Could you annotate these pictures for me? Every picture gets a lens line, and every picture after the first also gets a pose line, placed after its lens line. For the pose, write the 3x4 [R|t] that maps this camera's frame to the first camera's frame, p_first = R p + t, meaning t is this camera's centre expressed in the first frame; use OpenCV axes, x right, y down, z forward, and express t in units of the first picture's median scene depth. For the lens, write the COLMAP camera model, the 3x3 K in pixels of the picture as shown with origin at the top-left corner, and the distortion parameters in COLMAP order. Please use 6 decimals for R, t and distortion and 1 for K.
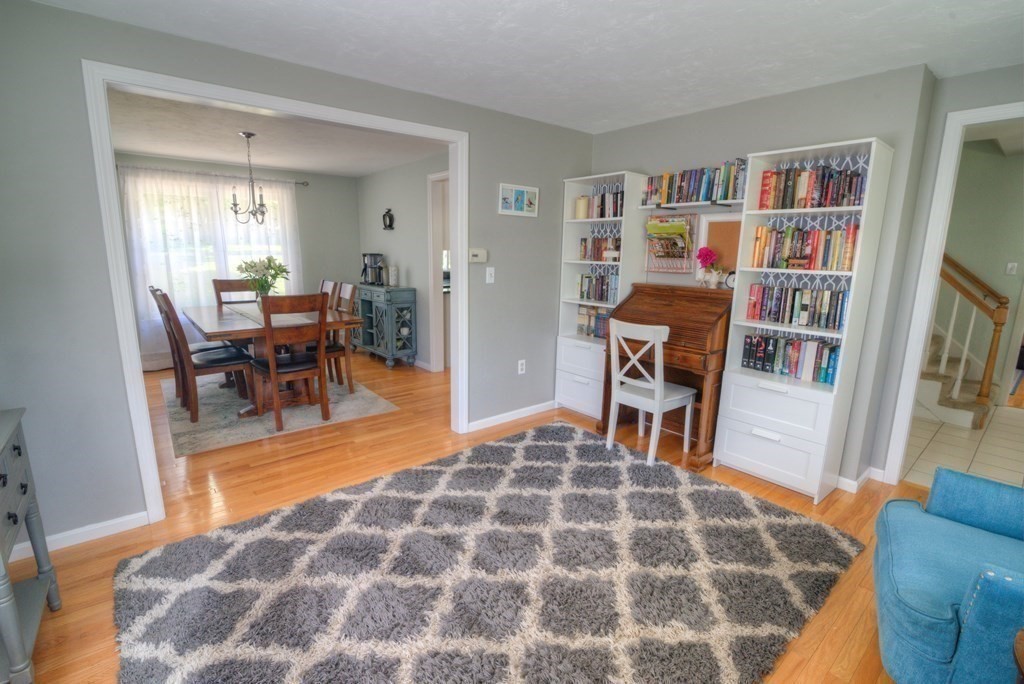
lens RADIAL K [[468.3, 0, 510.2], [0, 468.3, 344.3], [0, 0, 1]] dist [-0.017268, -0.000809]
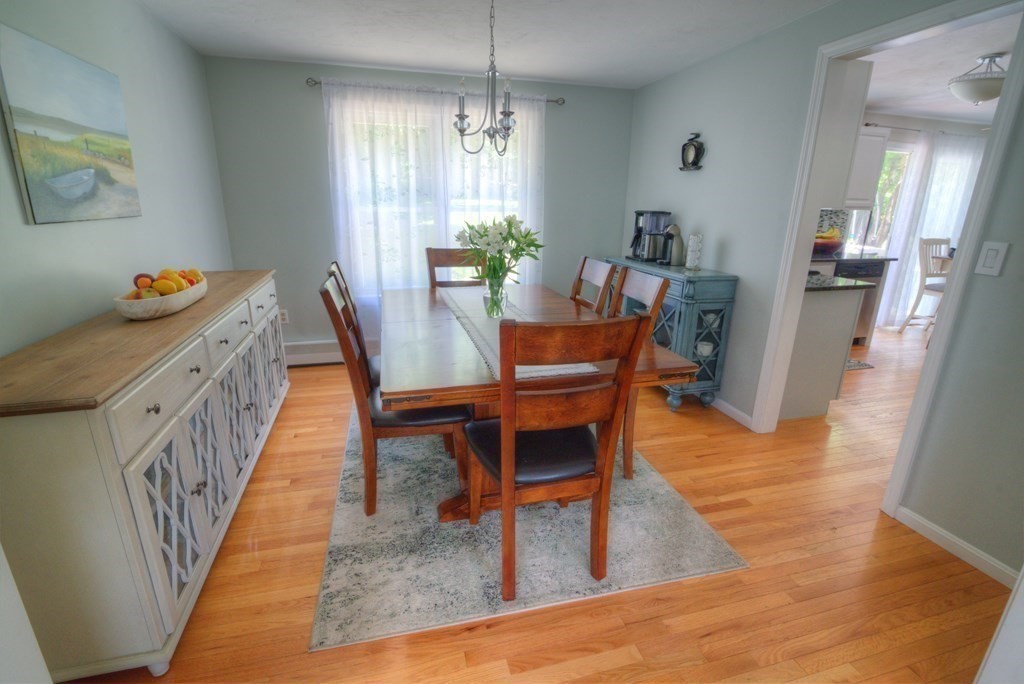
lens RADIAL K [[468.3, 0, 509.5], [0, 468.3, 342.6], [0, 0, 1]] dist [-0.017268, -0.000809]
pose [[0.908585, 0.119167, -0.400341, -0.234213], [-0.083945, 0.990980, 0.104465, -0.082573], [0.409178, -0.061309, 0.910393, 0.409649]]
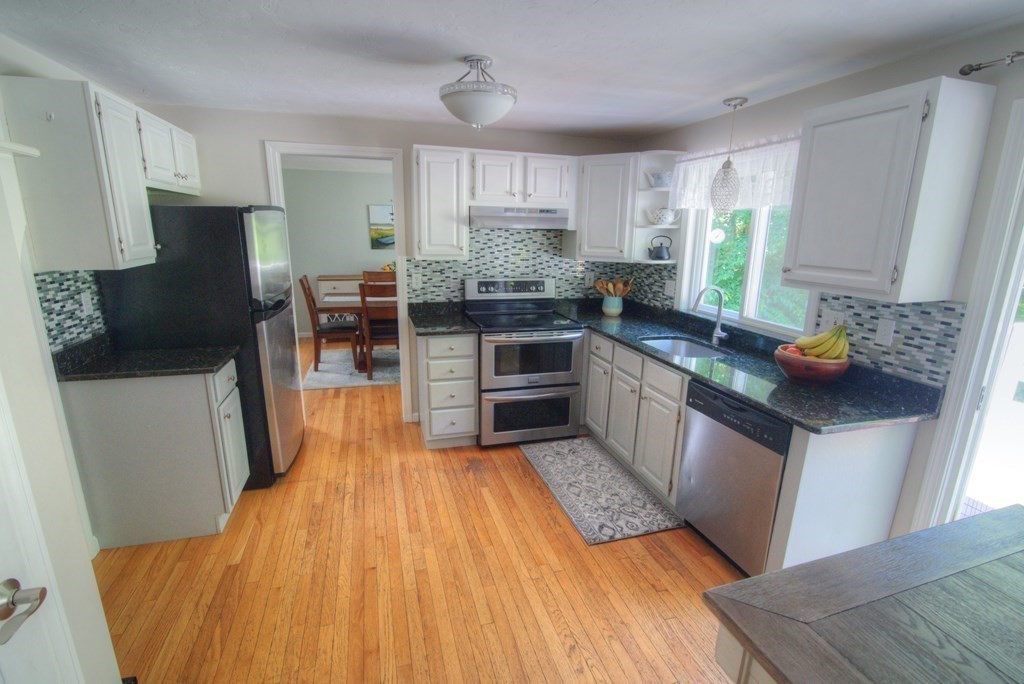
lens RADIAL K [[468.3, 0, 510.6], [0, 468.3, 341.7], [0, 0, 1]] dist [-0.017268, -0.000809]
pose [[-0.387136, 0.194543, -0.901265, 0.468473], [-0.203062, 0.935497, 0.289157, -0.330095], [0.899384, 0.294956, -0.322660, 1.458768]]
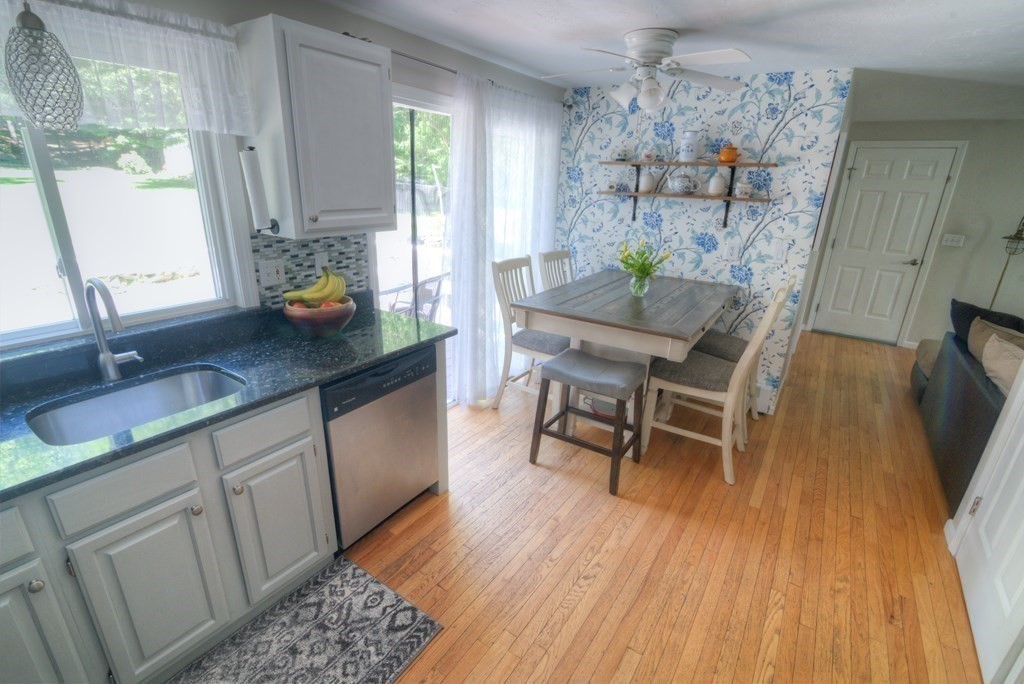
lens RADIAL K [[468.3, 0, 509.6], [0, 468.3, 345.1], [0, 0, 1]] dist [-0.017268, -0.000809]
pose [[0.961218, -0.083289, 0.262912, 0.005480], [0.043667, 0.987245, 0.153104, -0.268598], [-0.272311, -0.135686, 0.952595, 1.112411]]
